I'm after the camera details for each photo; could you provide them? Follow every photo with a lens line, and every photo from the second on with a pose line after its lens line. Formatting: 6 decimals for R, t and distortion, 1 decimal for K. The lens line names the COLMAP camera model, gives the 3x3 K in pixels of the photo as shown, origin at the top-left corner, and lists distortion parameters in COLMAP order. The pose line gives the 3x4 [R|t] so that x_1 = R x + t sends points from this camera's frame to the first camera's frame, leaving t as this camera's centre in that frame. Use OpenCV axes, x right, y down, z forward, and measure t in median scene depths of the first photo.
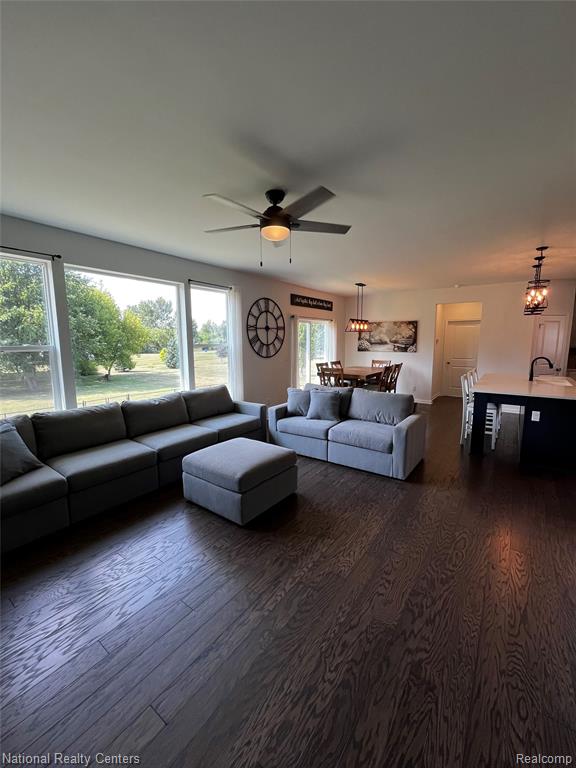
lens RADIAL K [[312.0, 0, 288.8], [0, 312.0, 382.9], [0, 0, 1]] dist [0.002732, 0.000210]
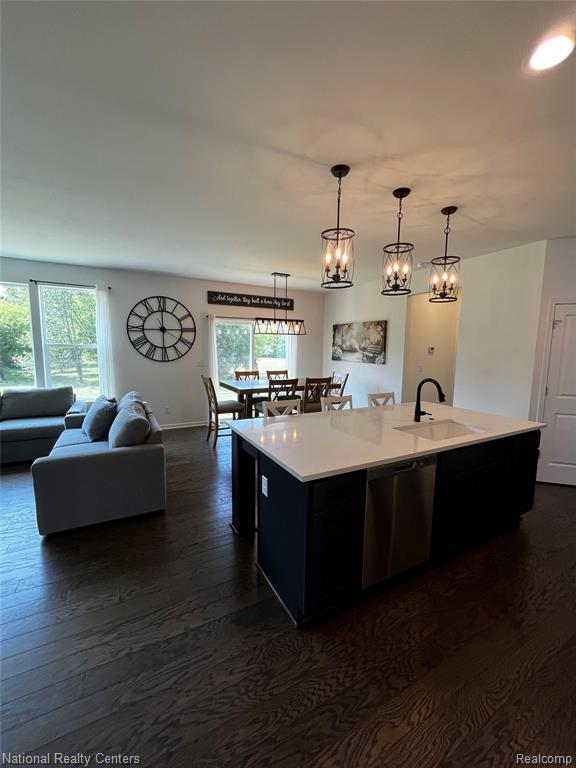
lens RADIAL K [[312.0, 0, 288.8], [0, 312.0, 383.0], [0, 0, 1]] dist [0.002732, 0.000210]
pose [[0.900945, 0.069330, -0.428358, 0.631507], [-0.079866, 0.996783, -0.006648, -0.040532], [0.426520, 0.040201, 0.903584, 0.323109]]
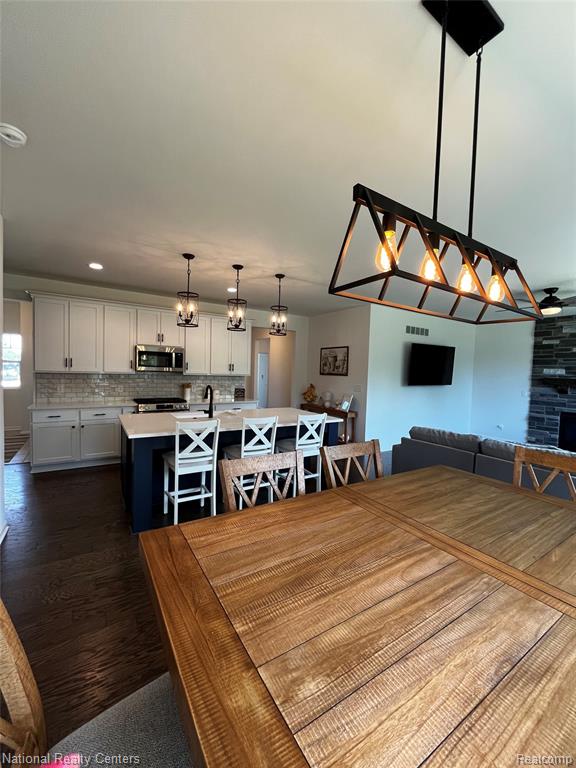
lens RADIAL K [[312.0, 0, 288.9], [0, 312.0, 383.9], [0, 0, 1]] dist [0.002732, 0.000210]
pose [[-0.932794, -0.040440, 0.358134, 0.261473], [0.021796, 0.985537, 0.168054, -0.164077], [-0.359750, 0.164566, -0.918421, 1.269824]]
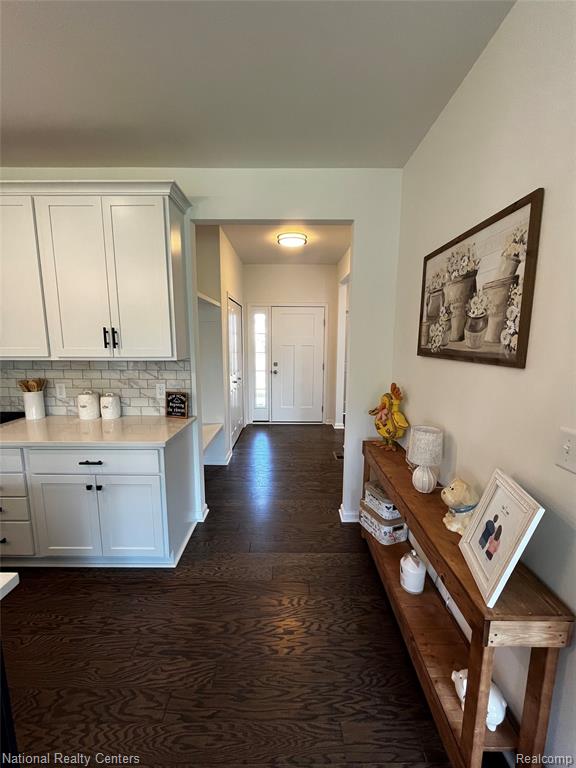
lens RADIAL K [[312.0, 0, 289.5], [0, 312.0, 379.6], [0, 0, 1]] dist [0.002732, 0.000210]
pose [[-0.591321, -0.102003, 0.799959, 0.377251], [0.107121, 0.973243, 0.203282, -0.064305], [-0.799290, 0.205897, -0.564572, 0.516979]]
